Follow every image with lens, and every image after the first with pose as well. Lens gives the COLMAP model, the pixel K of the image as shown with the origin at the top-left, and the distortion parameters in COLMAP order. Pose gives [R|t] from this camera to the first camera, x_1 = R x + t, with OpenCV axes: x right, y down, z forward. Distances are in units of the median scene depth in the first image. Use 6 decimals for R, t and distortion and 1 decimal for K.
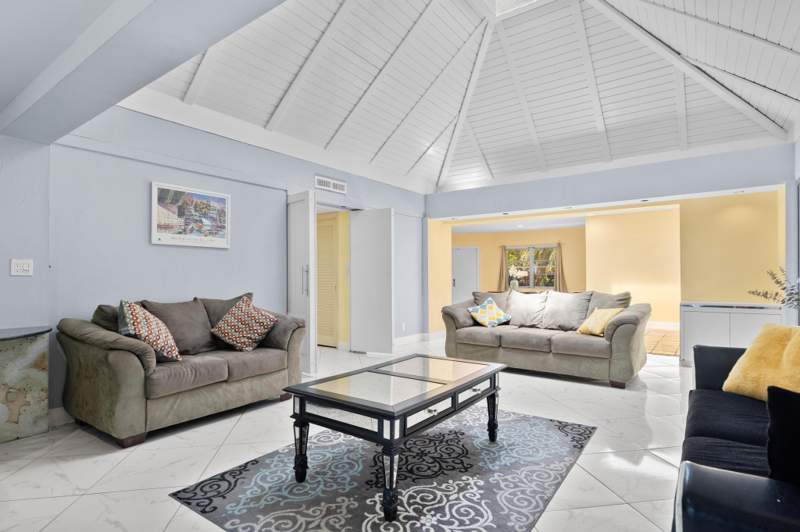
lens RADIAL K [[416.4, 0, 397.2], [0, 416.4, 270.6], [0, 0, 1]] dist [0.000964, 0.000093]
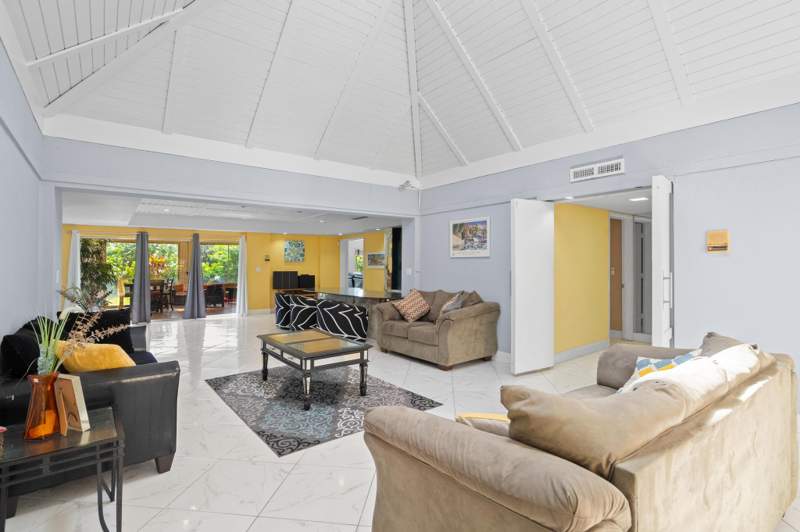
lens RADIAL K [[390.7, 0, 395.7], [0, 390.7, 261.8], [0, 0, 1]] dist [-0.001185, -0.000097]
pose [[-0.279317, -0.000480, -0.960199, 0.964086], [0.016453, 0.999851, -0.005285, -0.039695], [0.960058, -0.017274, -0.279268, 1.161266]]
